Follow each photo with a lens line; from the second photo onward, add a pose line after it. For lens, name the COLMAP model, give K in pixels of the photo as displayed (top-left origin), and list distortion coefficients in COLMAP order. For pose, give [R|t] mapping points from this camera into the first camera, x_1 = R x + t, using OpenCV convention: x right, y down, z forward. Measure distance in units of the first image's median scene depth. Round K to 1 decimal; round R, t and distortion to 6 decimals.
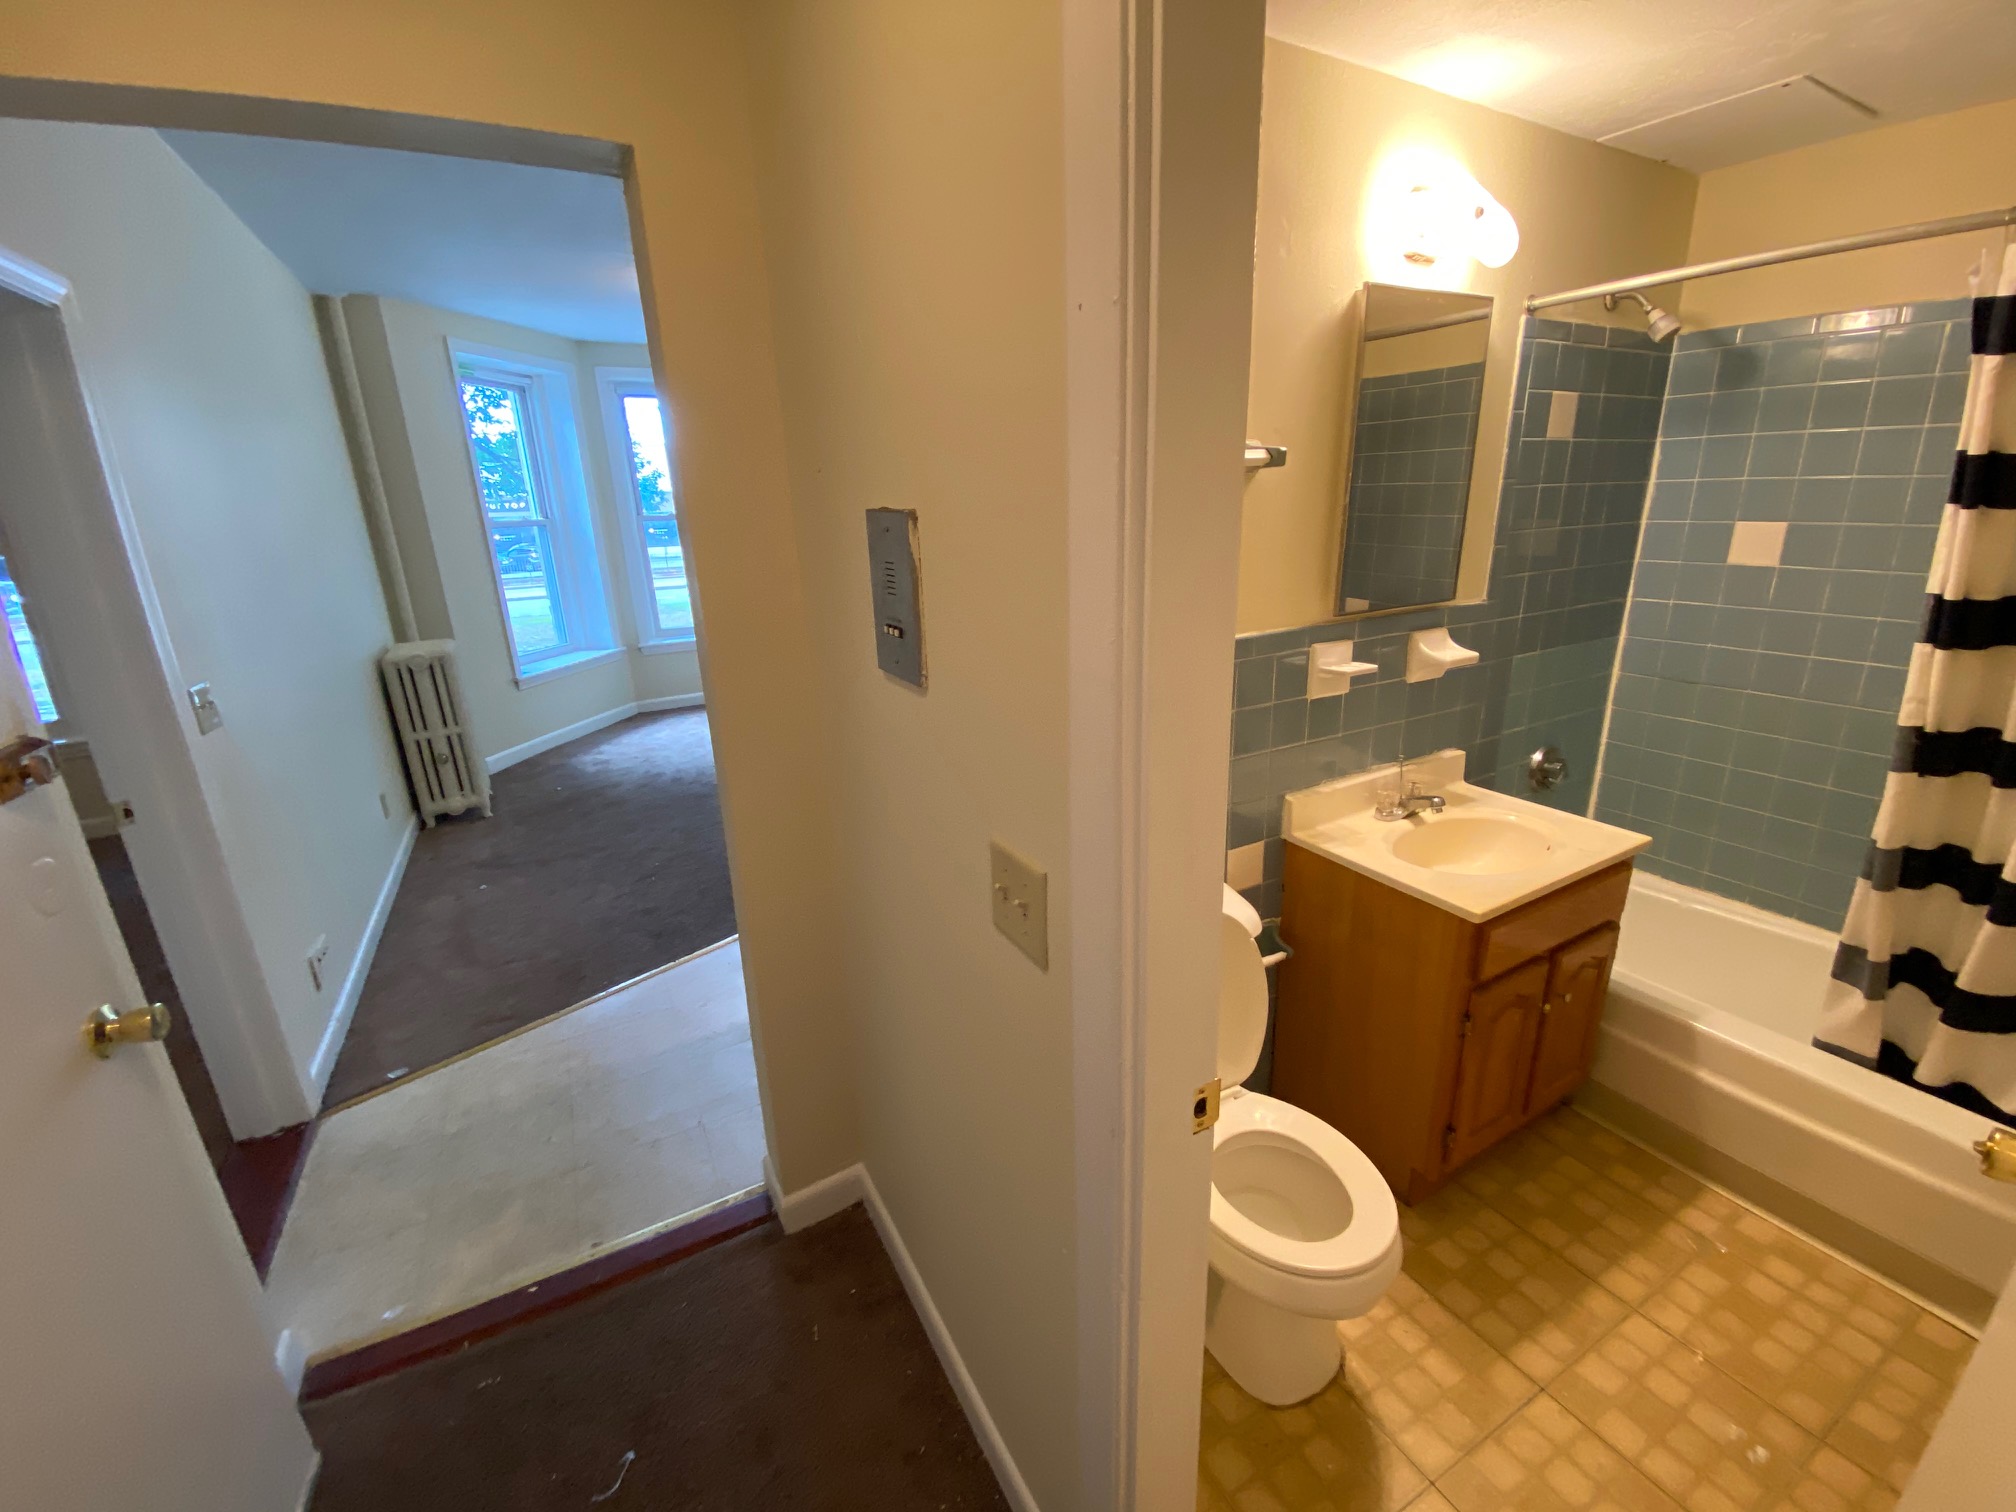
lens RADIAL K [[816.5, 0, 1009.2], [0, 816.5, 750.3], [0, 0, 1]] dist [0.018757, -0.020259]
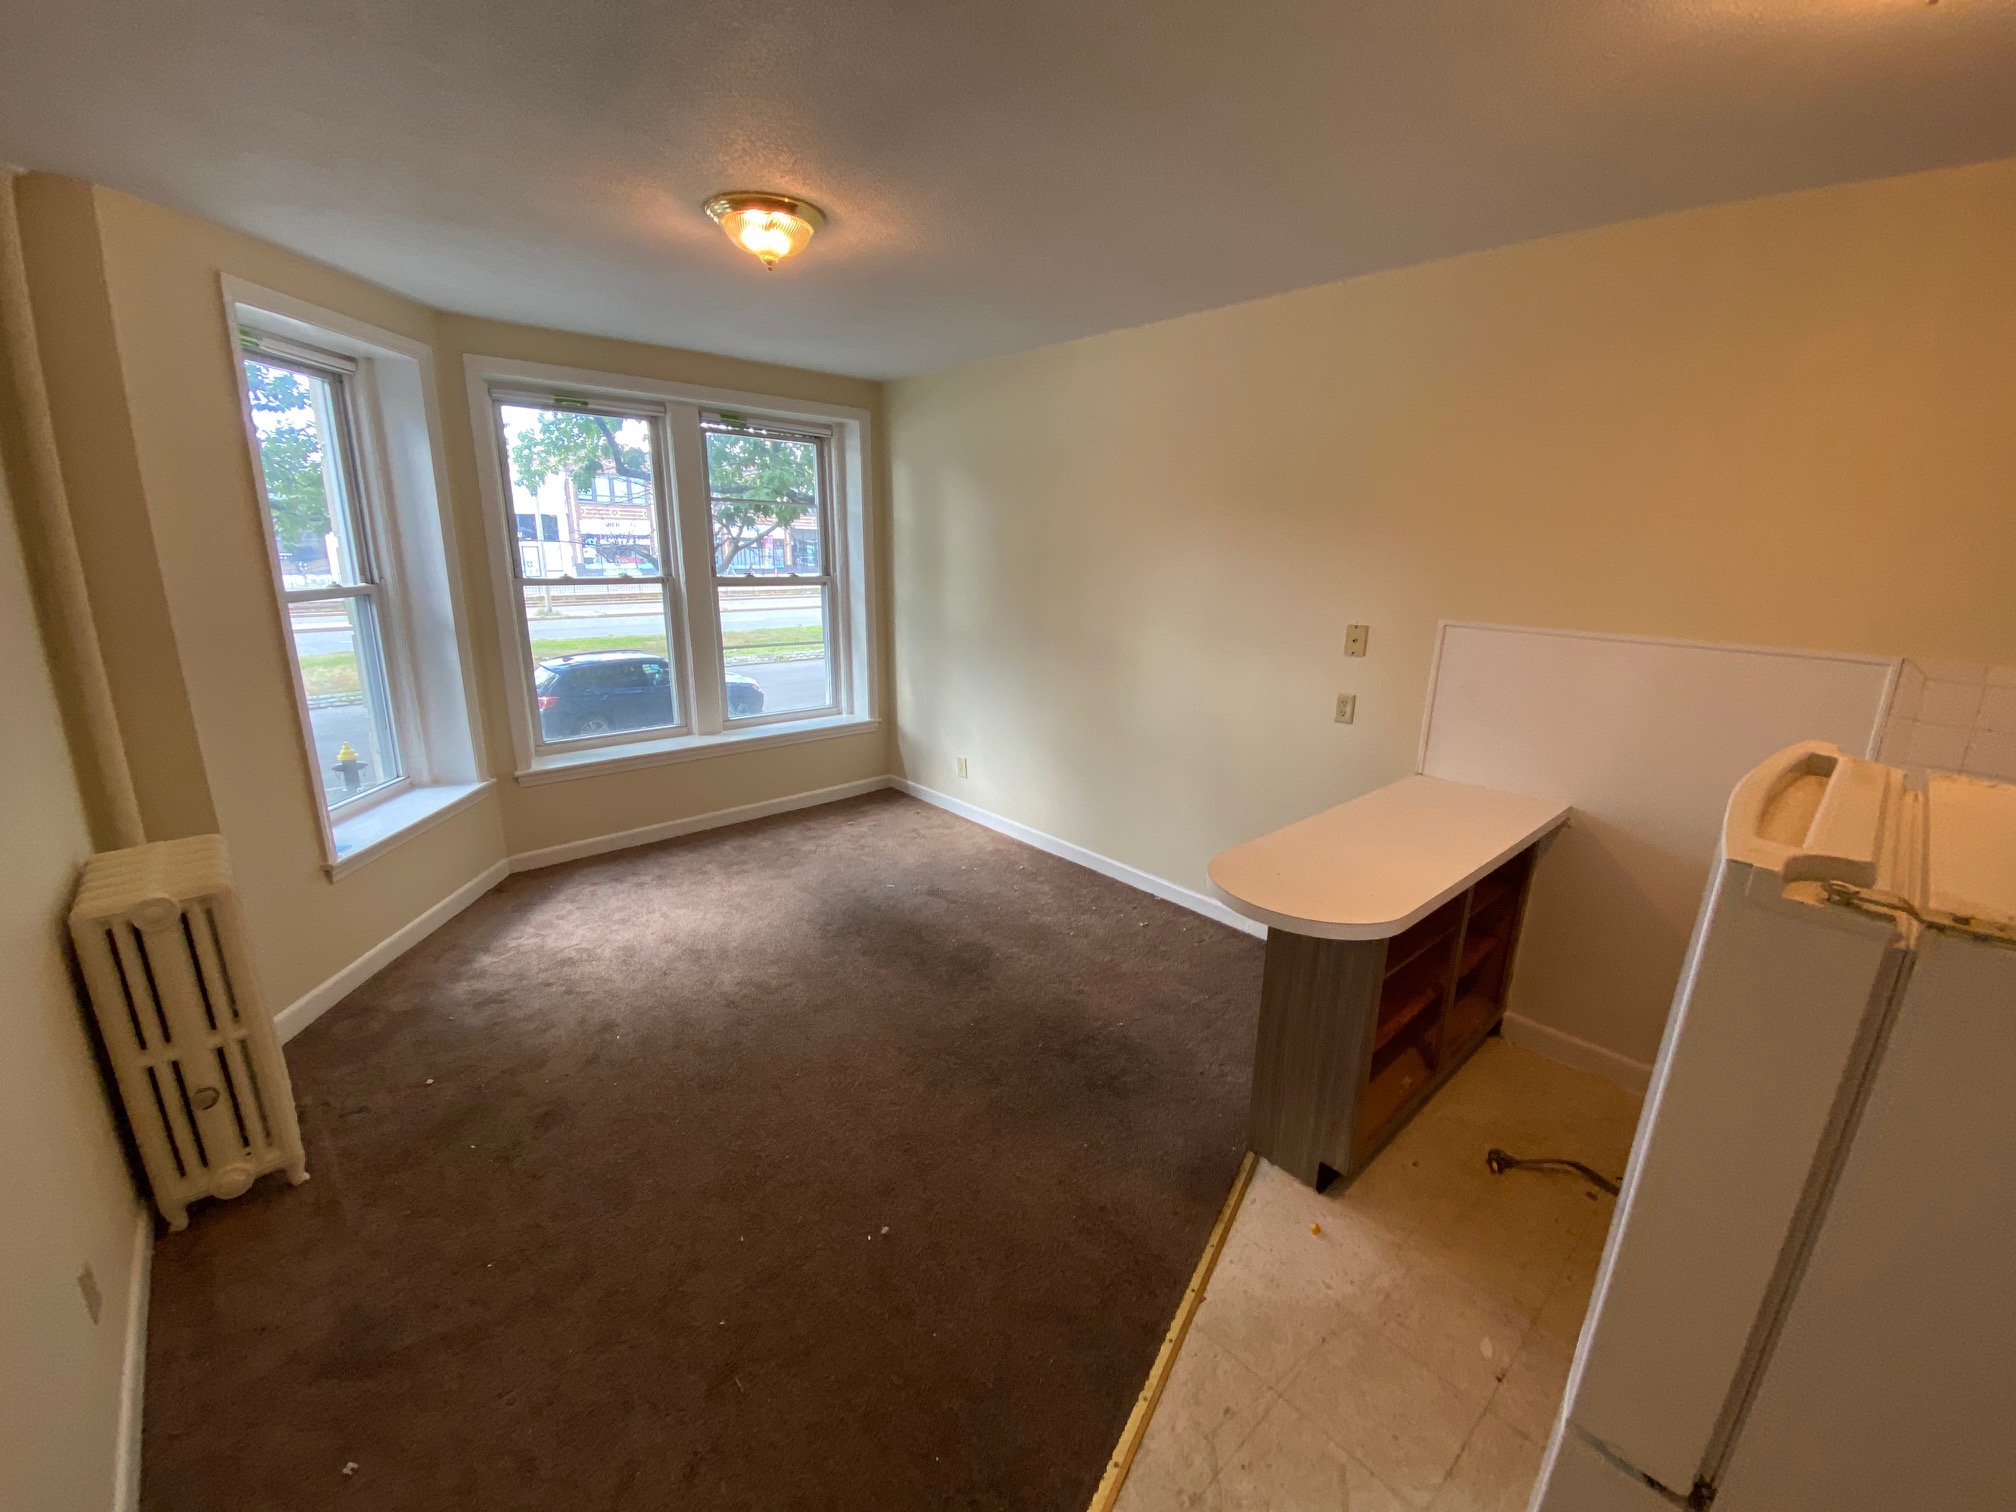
lens RADIAL K [[816.5, 0, 1009.2], [0, 816.5, 750.3], [0, 0, 1]] dist [0.018757, -0.020259]
pose [[0.973088, -0.010570, 0.230192, -0.326313], [0.021500, 0.998754, -0.045025, -0.162334], [-0.229430, 0.048762, 0.972103, 0.398496]]
